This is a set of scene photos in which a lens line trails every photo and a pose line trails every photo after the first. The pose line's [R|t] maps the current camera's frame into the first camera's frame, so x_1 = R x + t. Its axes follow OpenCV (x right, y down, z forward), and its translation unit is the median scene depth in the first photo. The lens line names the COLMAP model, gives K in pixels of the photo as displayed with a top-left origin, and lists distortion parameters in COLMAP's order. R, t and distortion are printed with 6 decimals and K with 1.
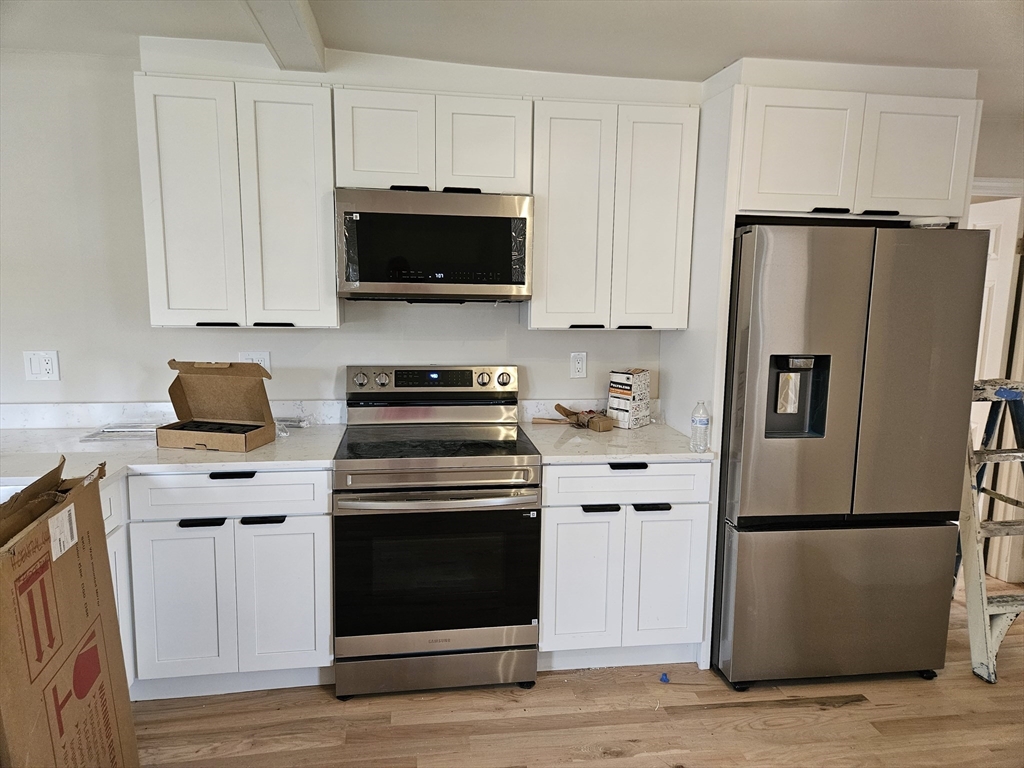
lens RADIAL K [[683.3, 0, 512.2], [0, 683.3, 379.9], [0, 0, 1]] dist [0.080777, -0.067547]
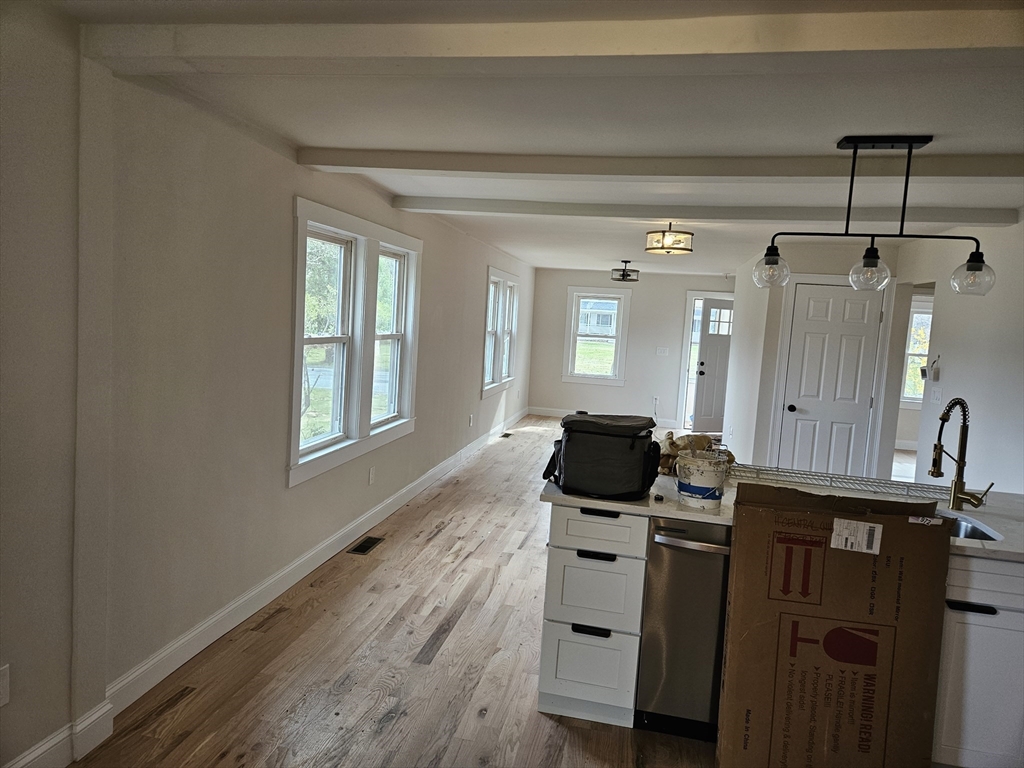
lens RADIAL K [[683.3, 0, 512.2], [0, 683.3, 379.9], [0, 0, 1]] dist [0.080777, -0.067547]
pose [[-0.333348, 0.052387, -0.941347, 0.591489], [-0.204999, 0.970539, 0.126606, -0.080243], [0.920247, 0.235179, -0.312788, 0.508349]]
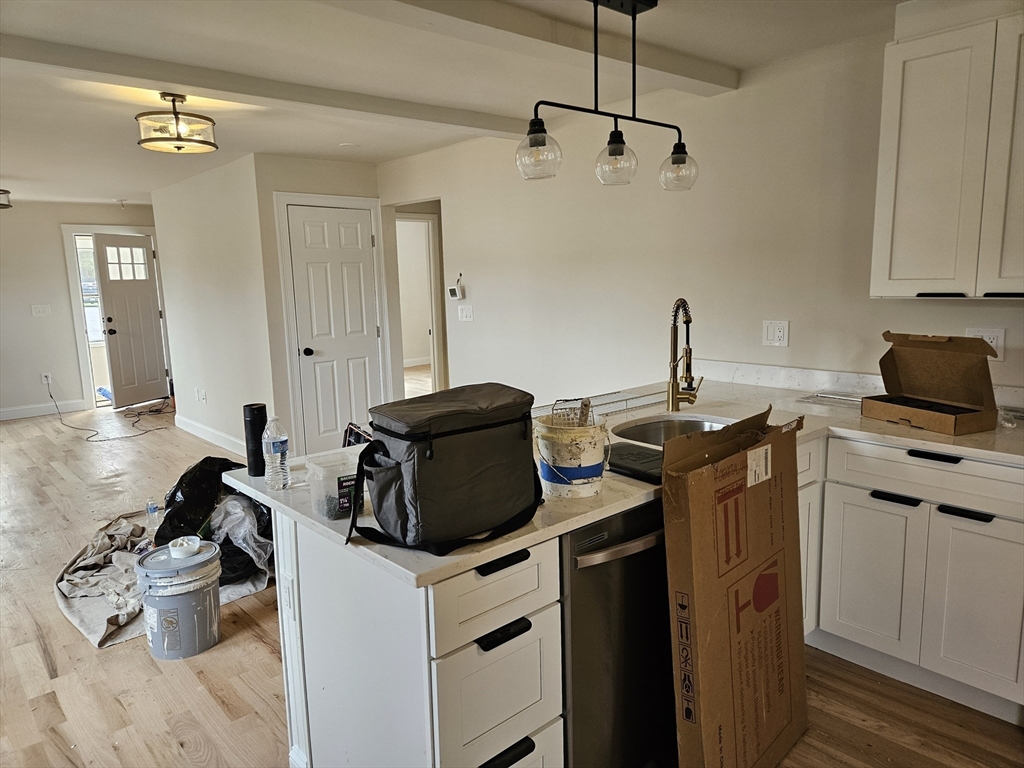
lens RADIAL K [[683.3, 0, 512.2], [0, 683.3, 379.9], [0, 0, 1]] dist [0.080777, -0.067547]
pose [[0.549428, 0.100723, -0.829448, 0.050988], [-0.086949, 0.994210, 0.063135, 0.026377], [0.831004, 0.037431, 0.555005, 0.008131]]
